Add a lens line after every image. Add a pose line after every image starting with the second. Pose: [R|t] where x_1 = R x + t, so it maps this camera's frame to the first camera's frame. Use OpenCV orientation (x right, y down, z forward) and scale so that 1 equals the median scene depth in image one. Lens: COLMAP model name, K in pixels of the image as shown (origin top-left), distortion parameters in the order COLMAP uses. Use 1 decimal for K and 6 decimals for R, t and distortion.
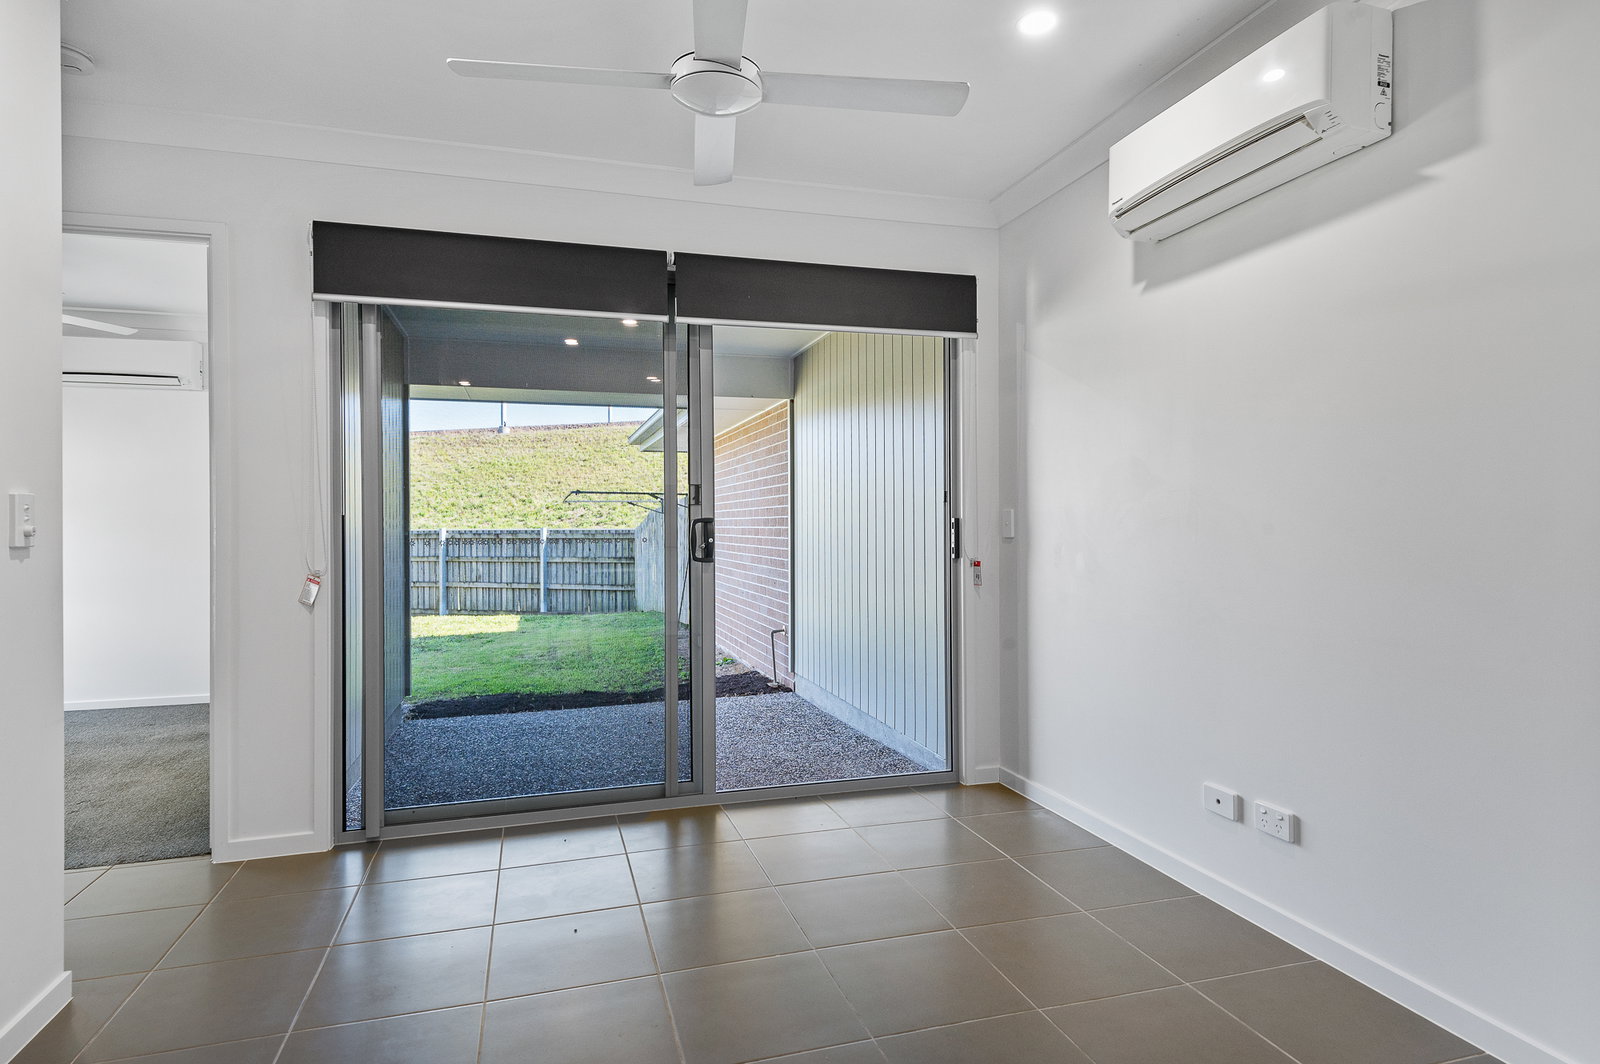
lens RADIAL K [[861.3, 0, 798.0], [0, 861.3, 526.2], [0, 0, 1]] dist [0.000061, -0.000005]
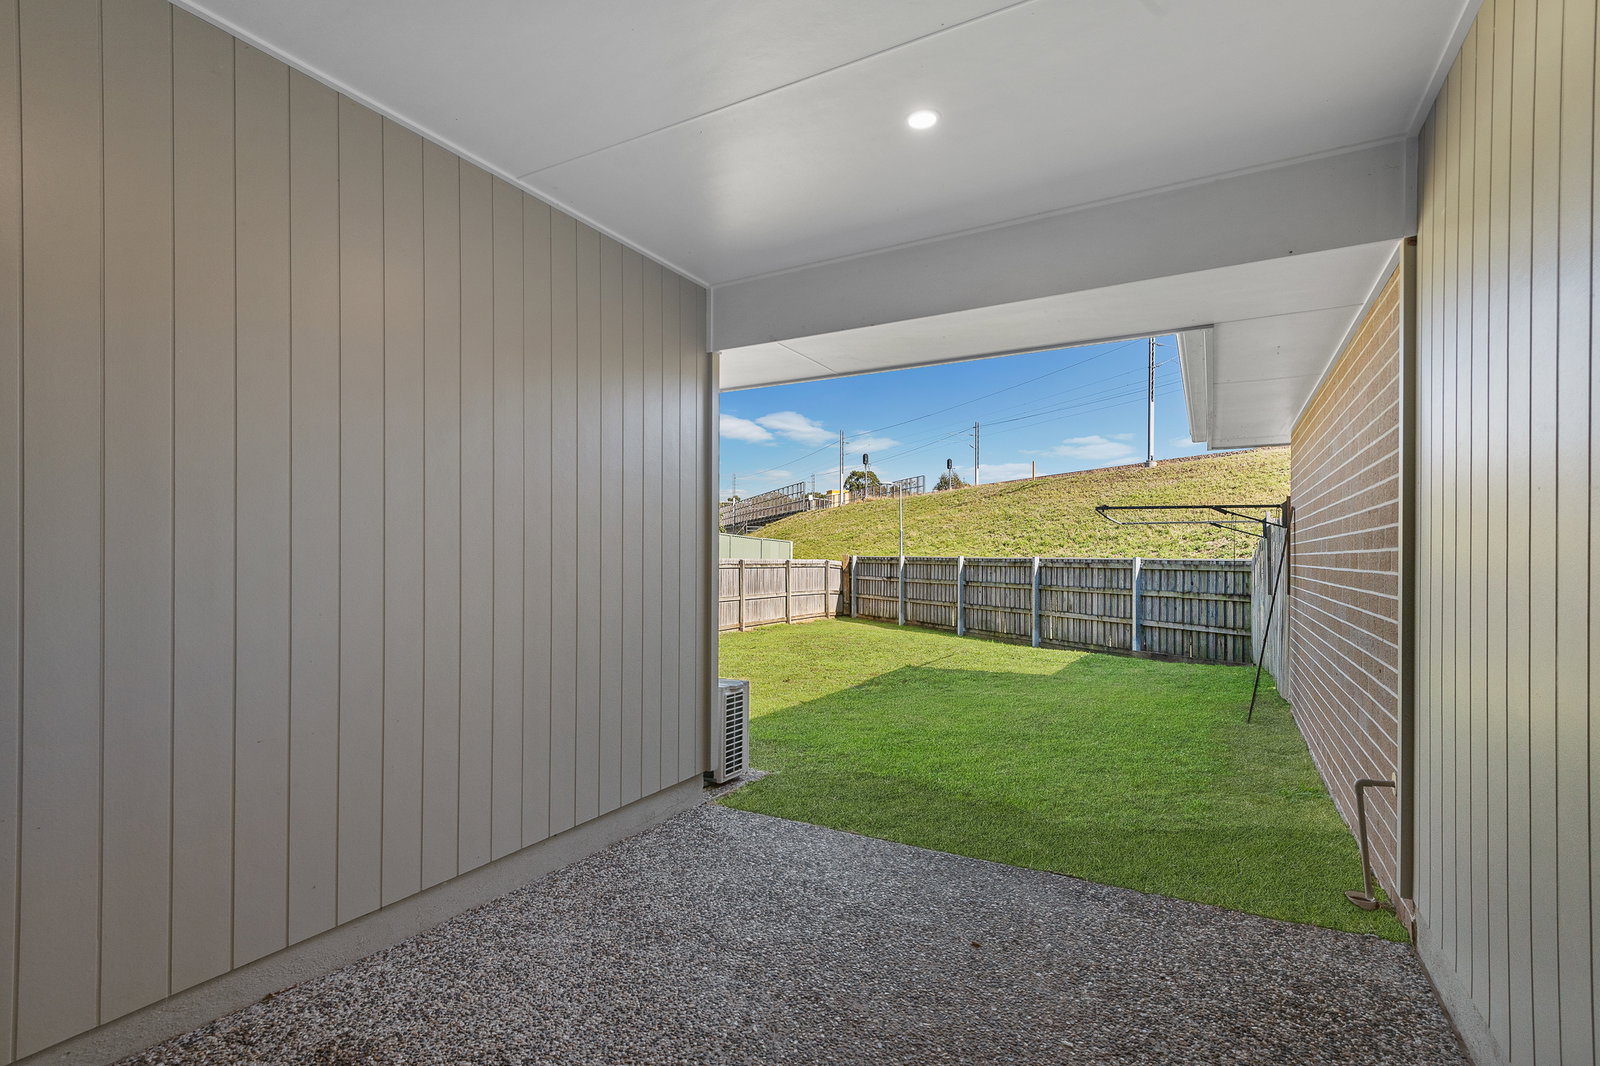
lens RADIAL K [[723.2, 0, 786.5], [0, 723.2, 549.8], [0, 0, 1]] dist [0.005073, 0.000578]
pose [[0.670267, 0.004457, -0.742106, 0.020762], [-0.013123, 0.999897, -0.005847, 0.003425], [0.742004, 0.013658, 0.670257, 0.219526]]
